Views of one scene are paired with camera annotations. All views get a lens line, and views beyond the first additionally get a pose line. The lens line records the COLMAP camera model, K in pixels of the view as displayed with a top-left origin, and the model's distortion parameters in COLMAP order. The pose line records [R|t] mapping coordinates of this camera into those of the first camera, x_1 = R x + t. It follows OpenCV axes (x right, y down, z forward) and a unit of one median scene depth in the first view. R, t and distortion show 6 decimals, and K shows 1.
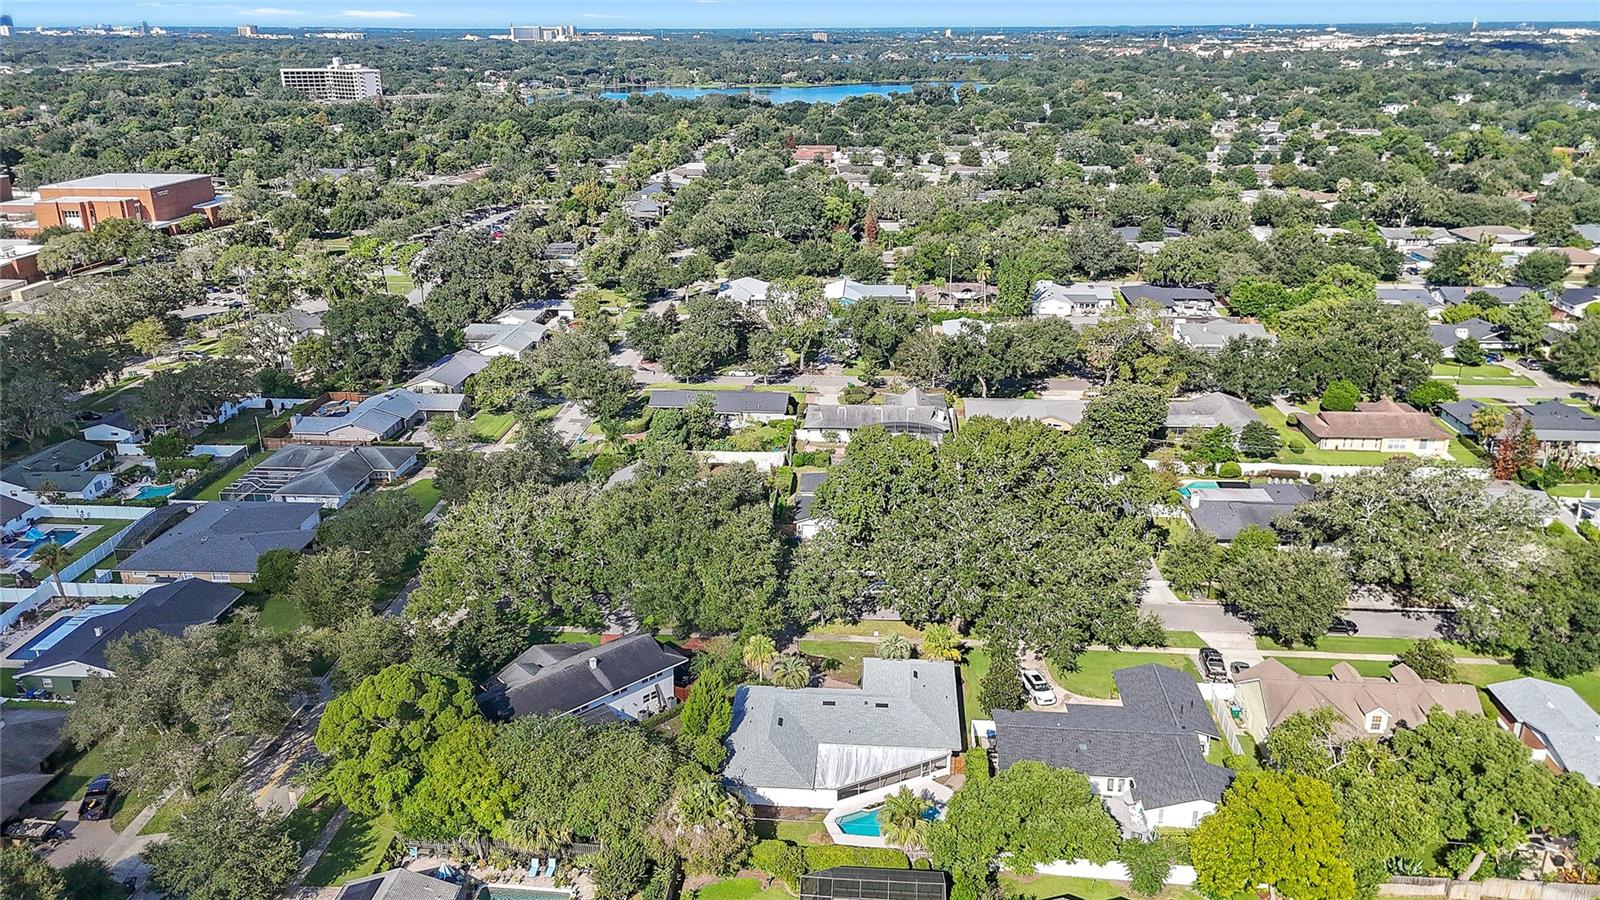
lens RADIAL K [[1168.7, 0, 800.0], [0, 1168.7, 450.0], [0, 0, 1]] dist [0.072297, -0.084808]
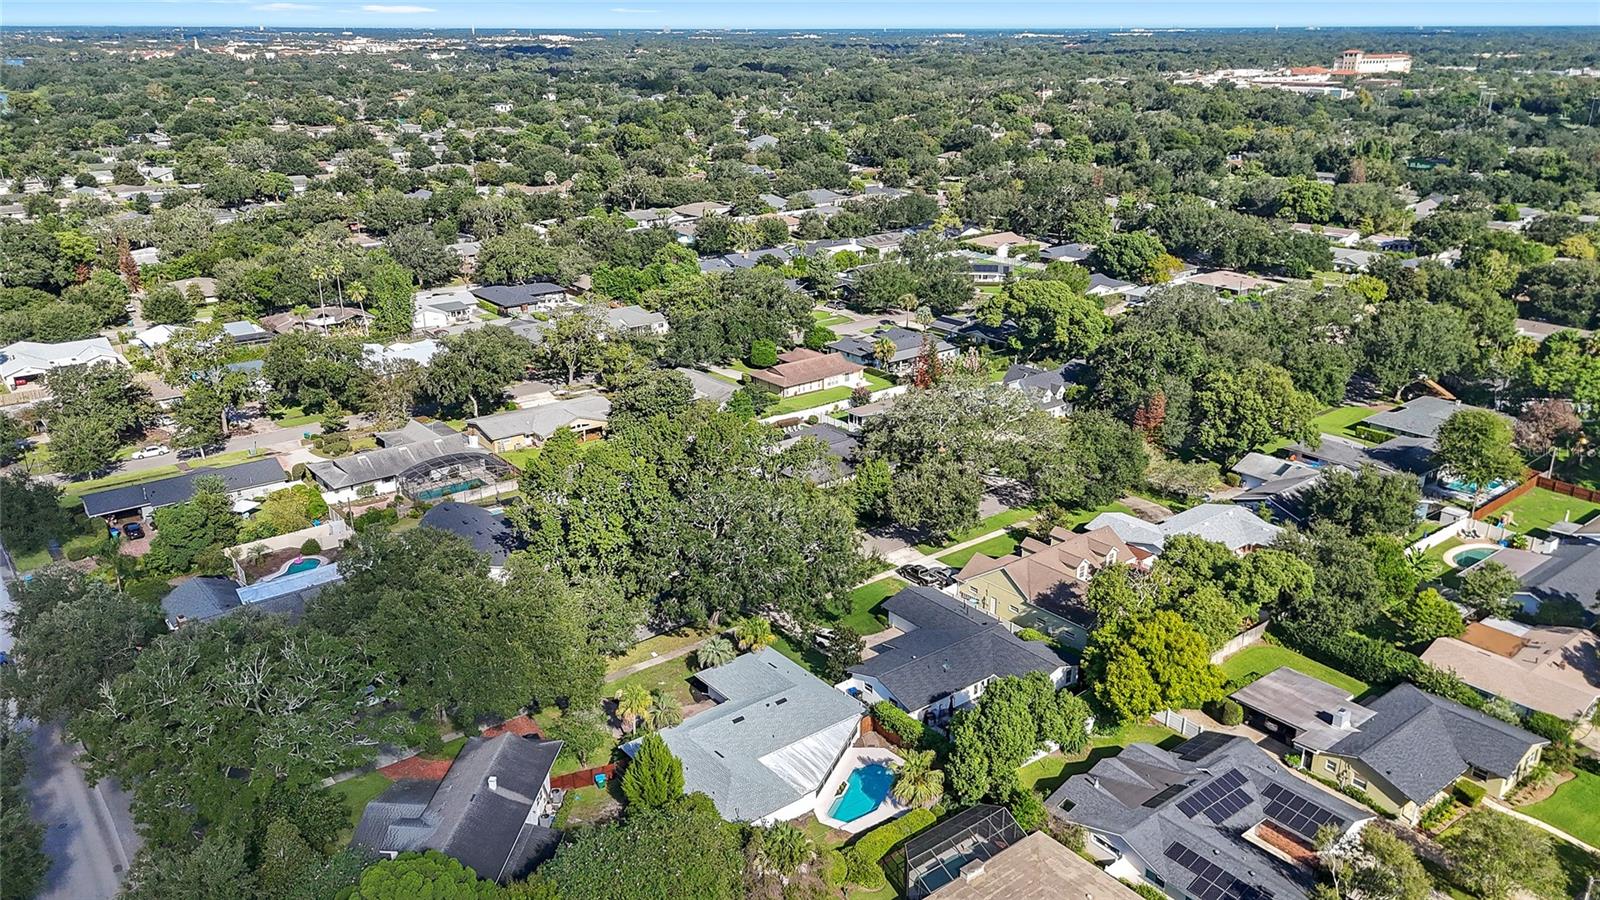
lens RADIAL K [[1168.7, 0, 800.0], [0, 1168.7, 450.0], [0, 0, 1]] dist [0.072297, -0.084808]
pose [[0.729571, -0.223583, 0.646326, -0.272838], [0.225210, 0.970884, 0.081641, -0.036845], [-0.645761, 0.085996, 0.758682, 0.108859]]
